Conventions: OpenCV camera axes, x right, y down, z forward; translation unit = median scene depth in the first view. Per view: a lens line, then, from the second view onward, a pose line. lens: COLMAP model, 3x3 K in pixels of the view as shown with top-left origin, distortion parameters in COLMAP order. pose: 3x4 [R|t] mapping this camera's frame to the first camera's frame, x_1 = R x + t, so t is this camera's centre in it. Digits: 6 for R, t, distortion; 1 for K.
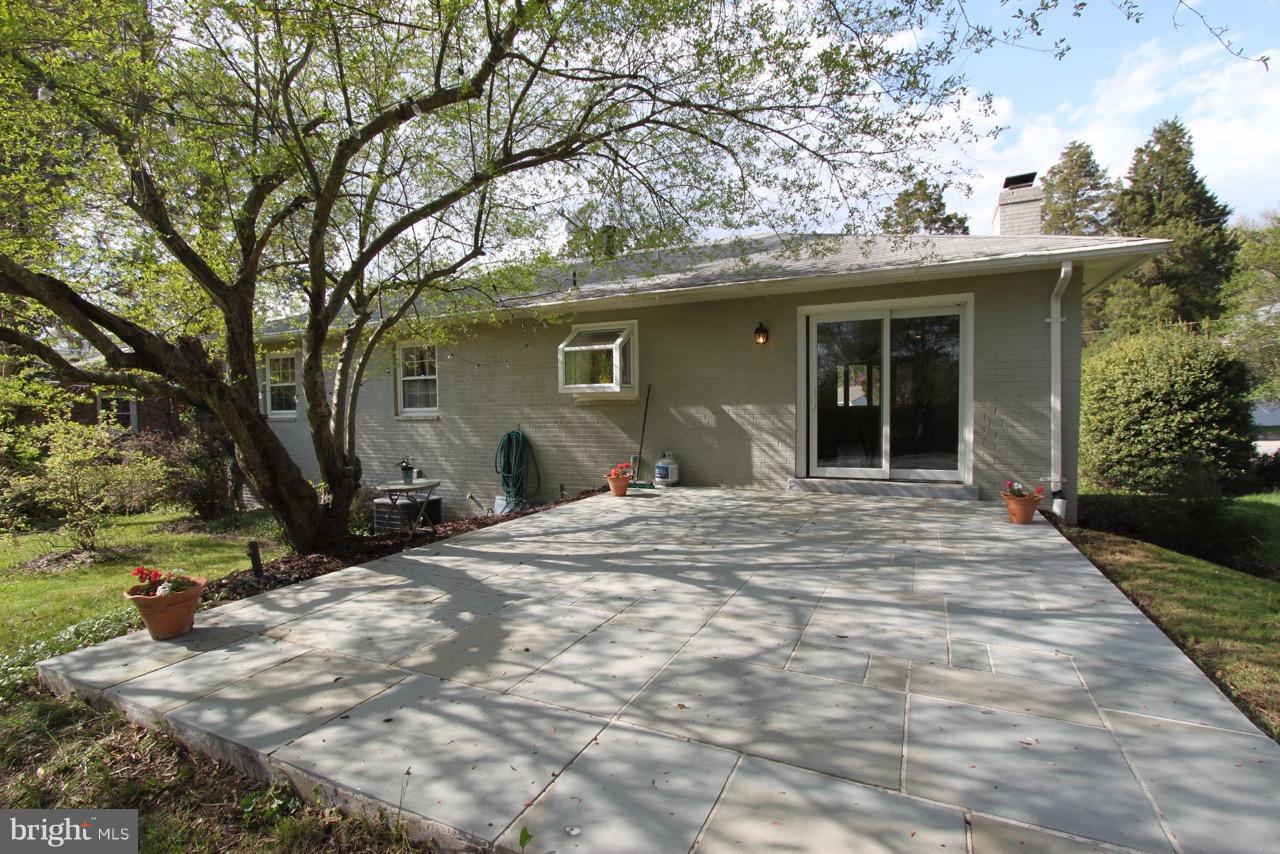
lens RADIAL K [[587.4, 0, 645.7], [0, 587.4, 430.4], [0, 0, 1]] dist [-0.027946, 0.006967]
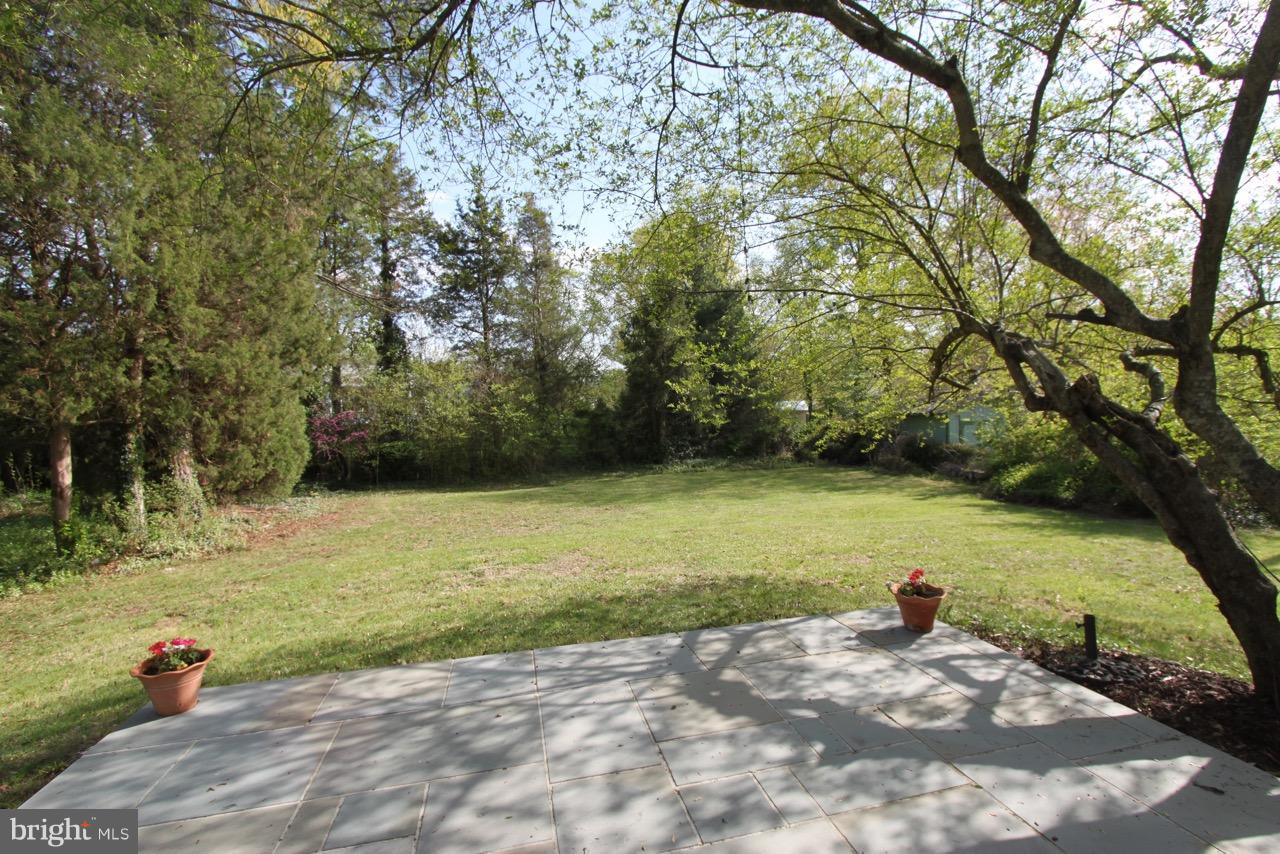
lens RADIAL K [[587.4, 0, 645.7], [0, 587.4, 430.4], [0, 0, 1]] dist [-0.027946, 0.006967]
pose [[-0.773099, 0.063742, -0.631074, 0.478880], [0.015676, 0.996554, 0.081454, -0.219229], [0.634092, 0.053079, -0.771434, 1.735304]]
